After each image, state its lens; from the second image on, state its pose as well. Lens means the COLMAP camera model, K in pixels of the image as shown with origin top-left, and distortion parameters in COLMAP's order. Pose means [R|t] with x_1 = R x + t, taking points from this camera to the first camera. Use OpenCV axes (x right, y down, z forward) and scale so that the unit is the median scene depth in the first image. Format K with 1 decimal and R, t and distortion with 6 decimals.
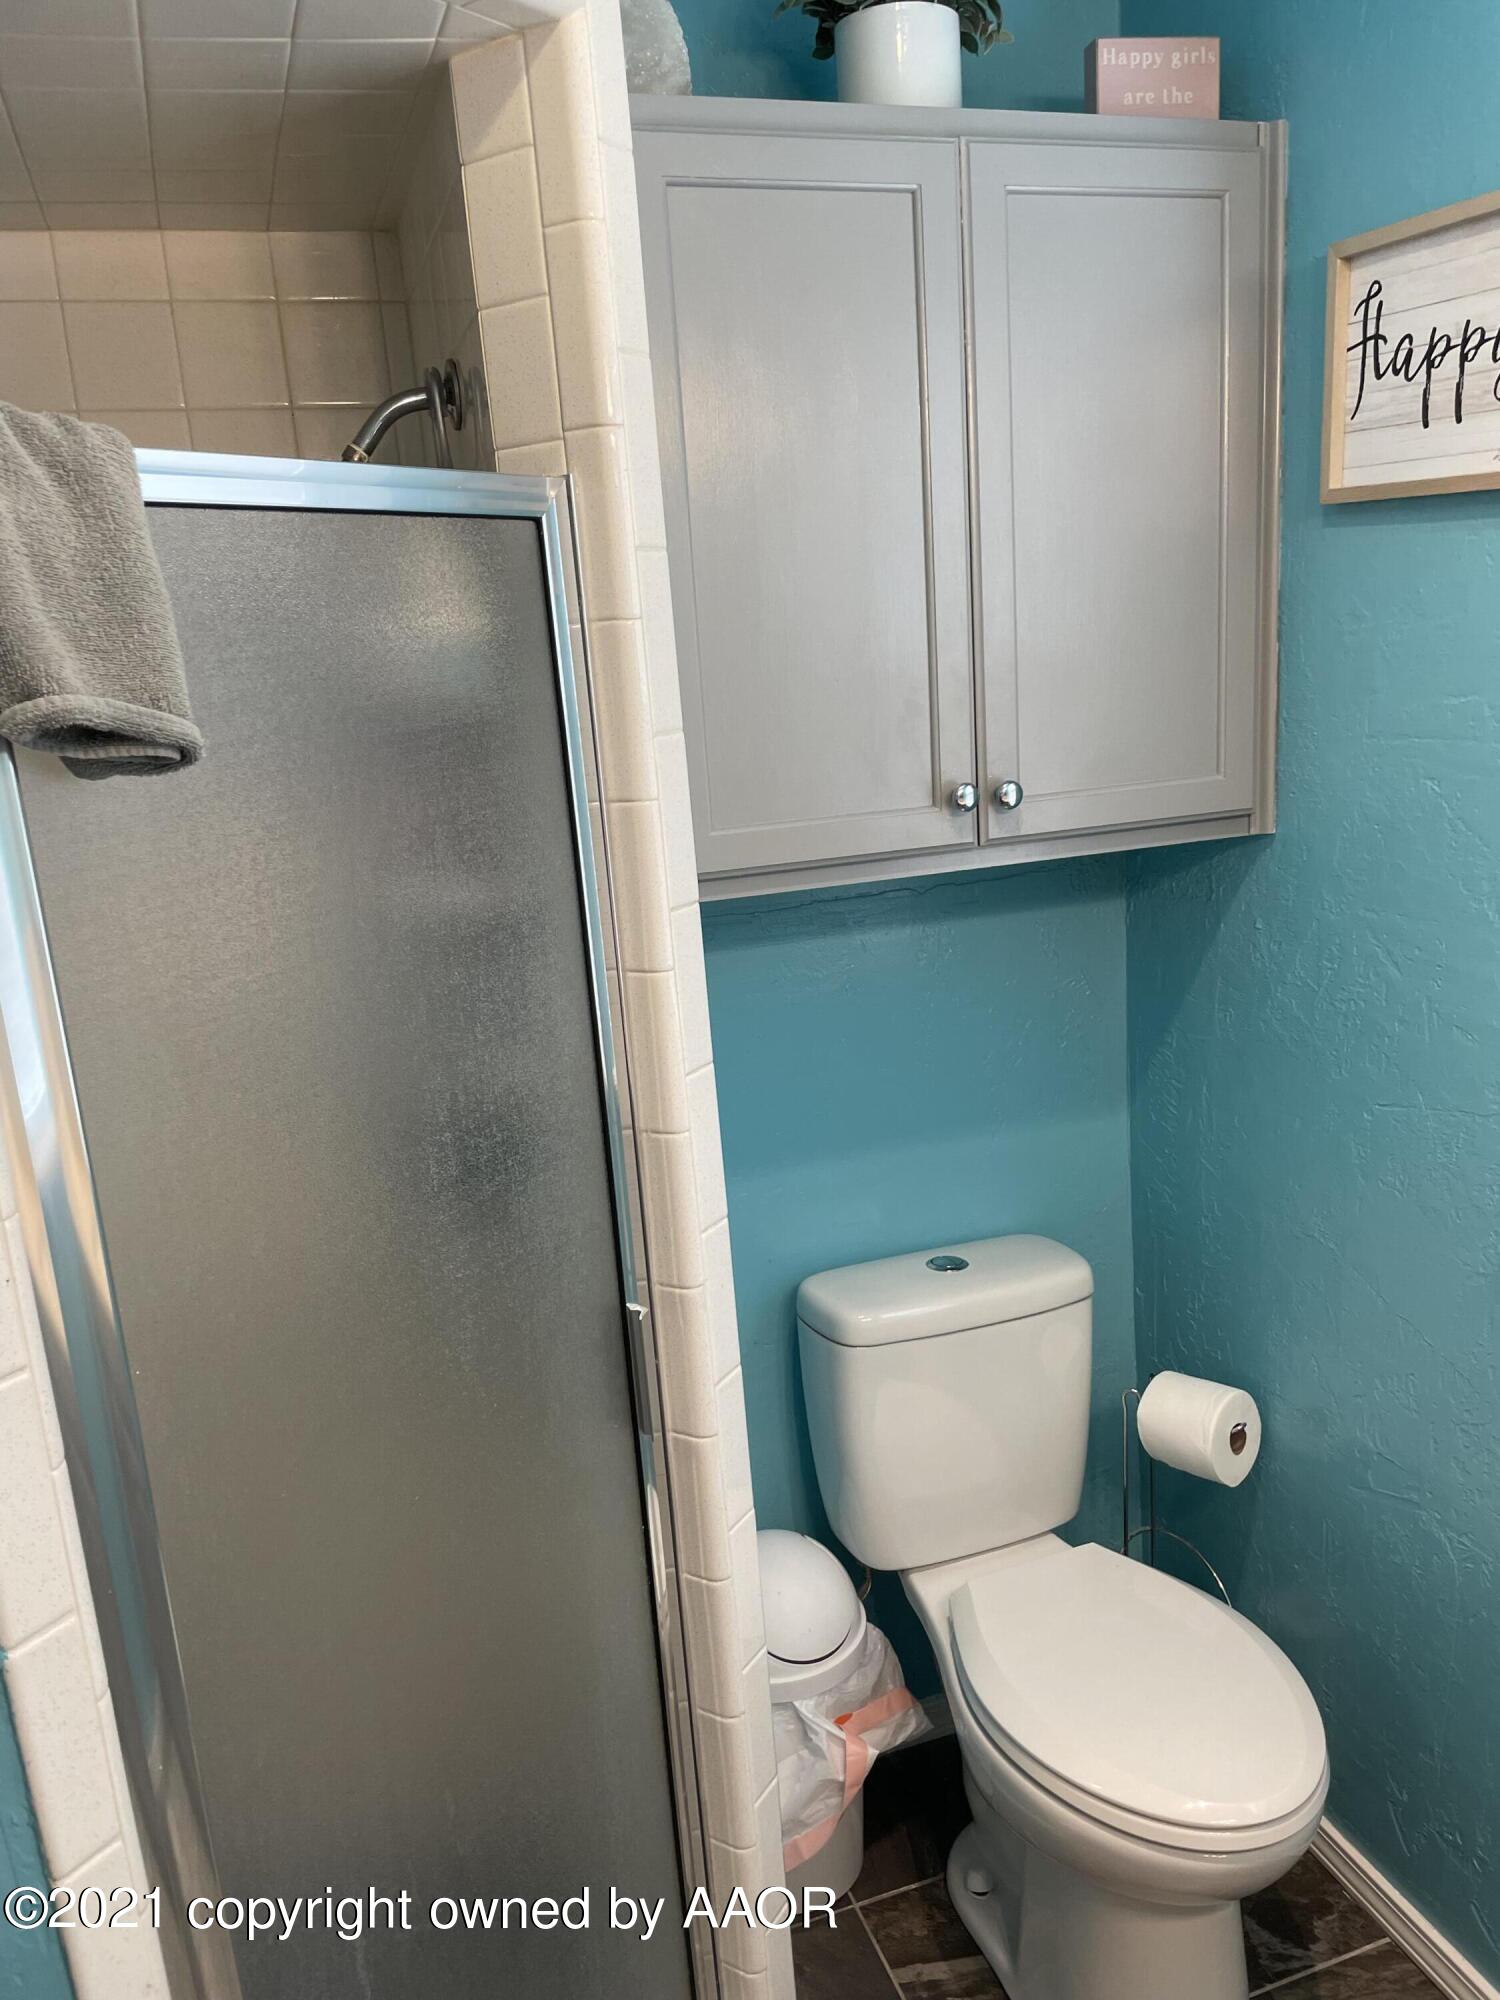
lens RADIAL K [[1538.7, 0, 759.6], [0, 1538.7, 998.7], [0, 0, 1]] dist [0.089877, -0.120869]
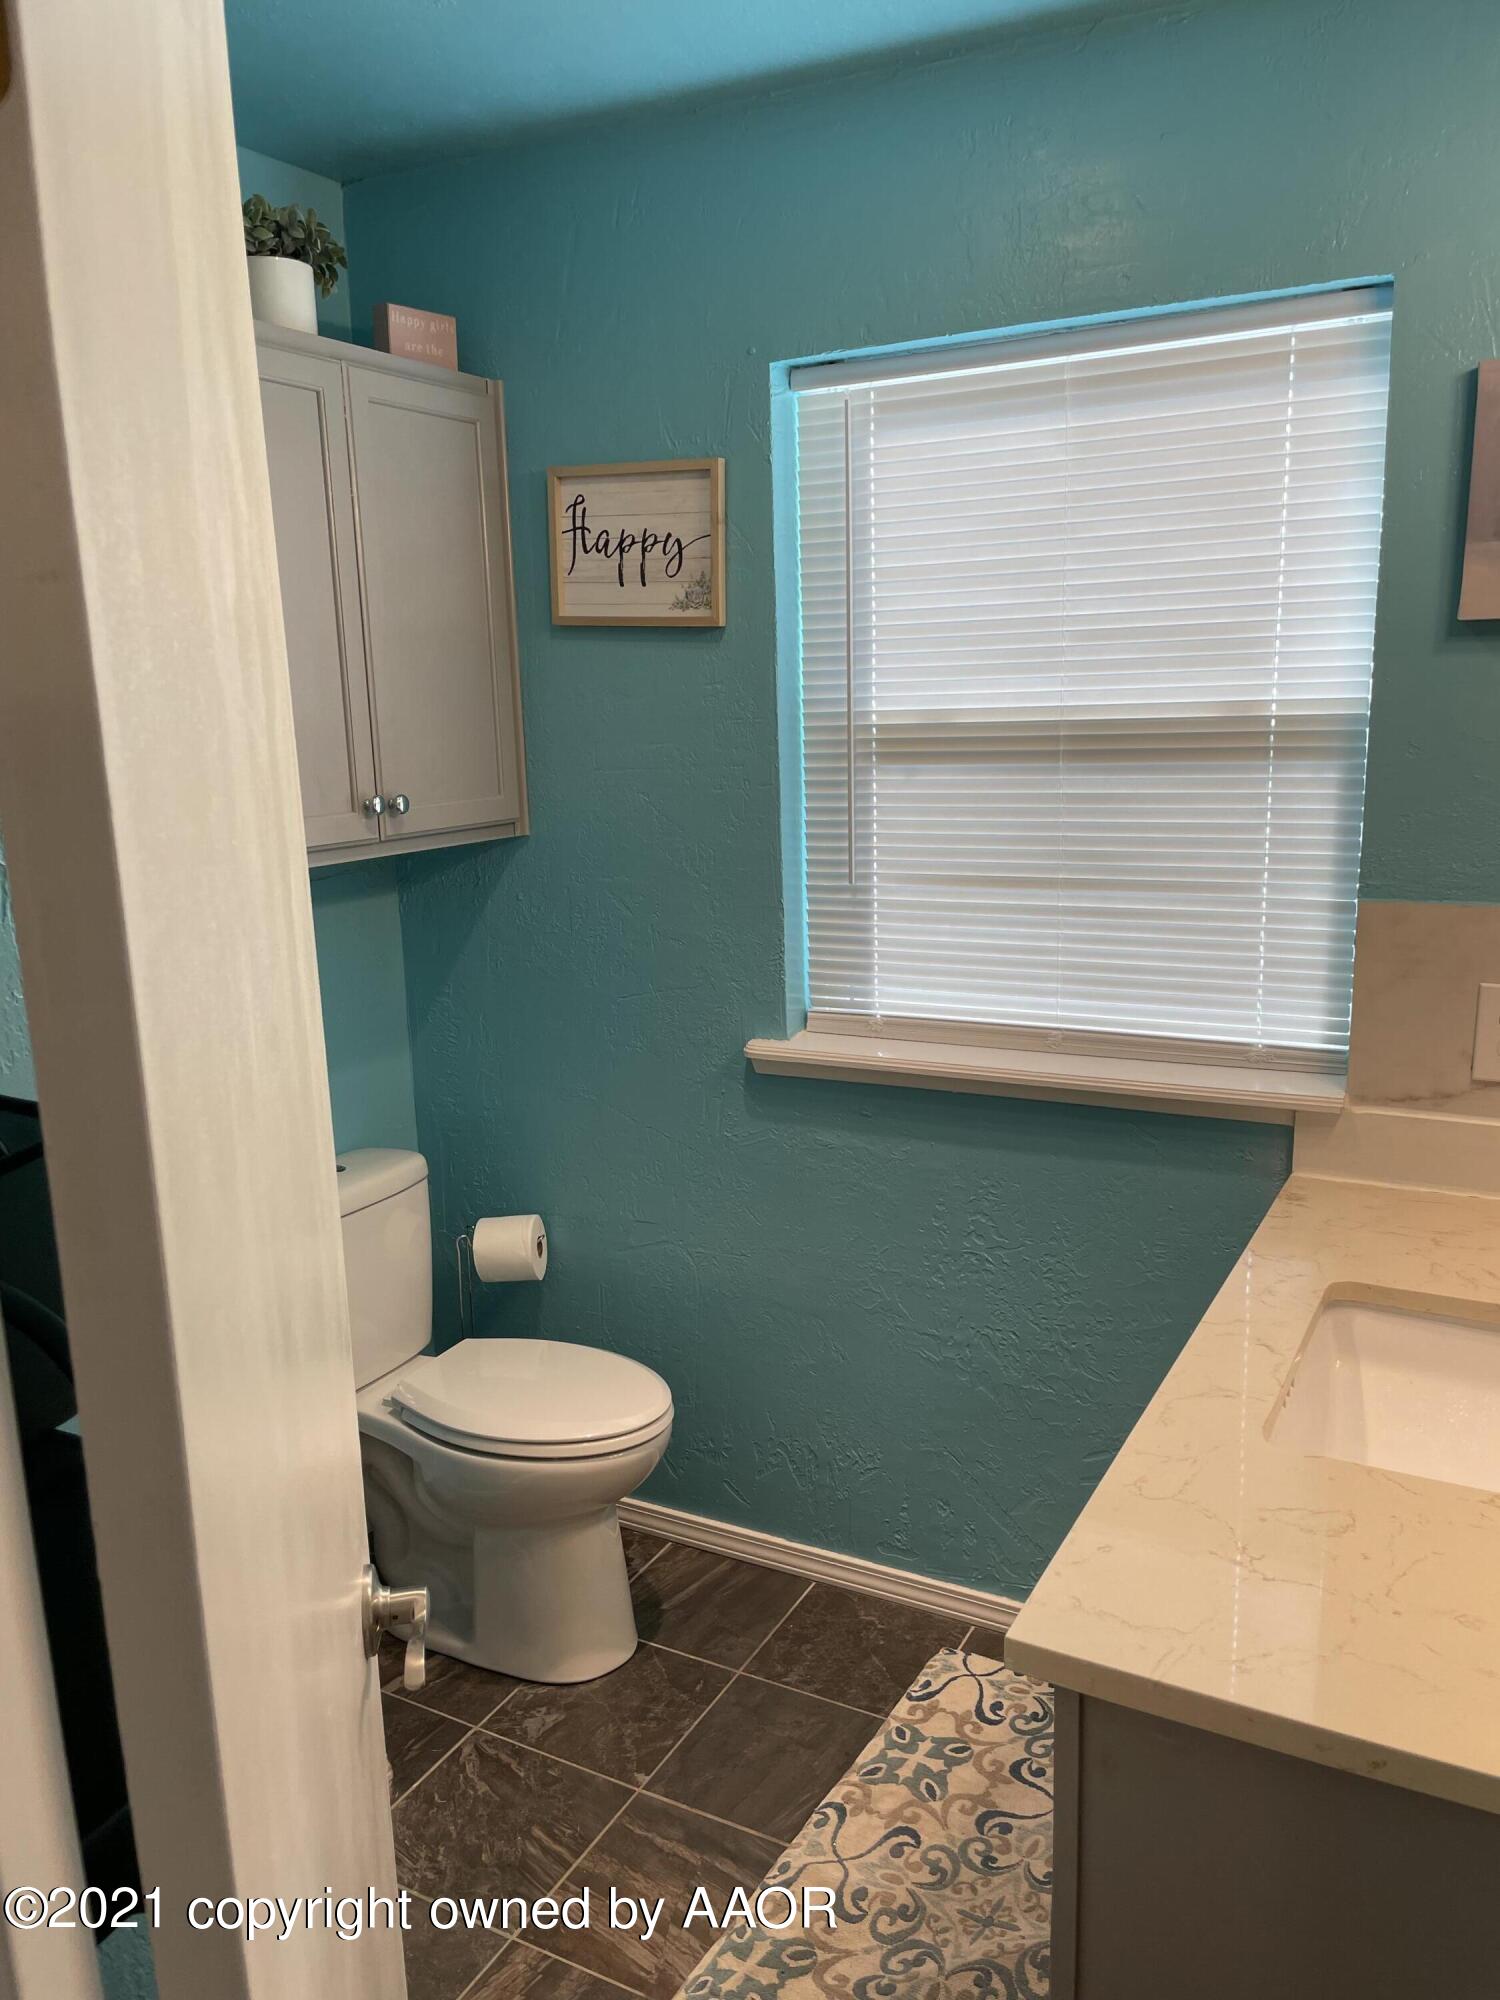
lens RADIAL K [[1538.7, 0, 755.2], [0, 1538.7, 1007.7], [0, 0, 1]] dist [0.089877, -0.120869]
pose [[0.737980, -0.093790, 0.668273, -0.592945], [0.129278, 0.991602, -0.003594, 0.106484], [-0.662324, 0.089045, 0.743907, -0.288350]]
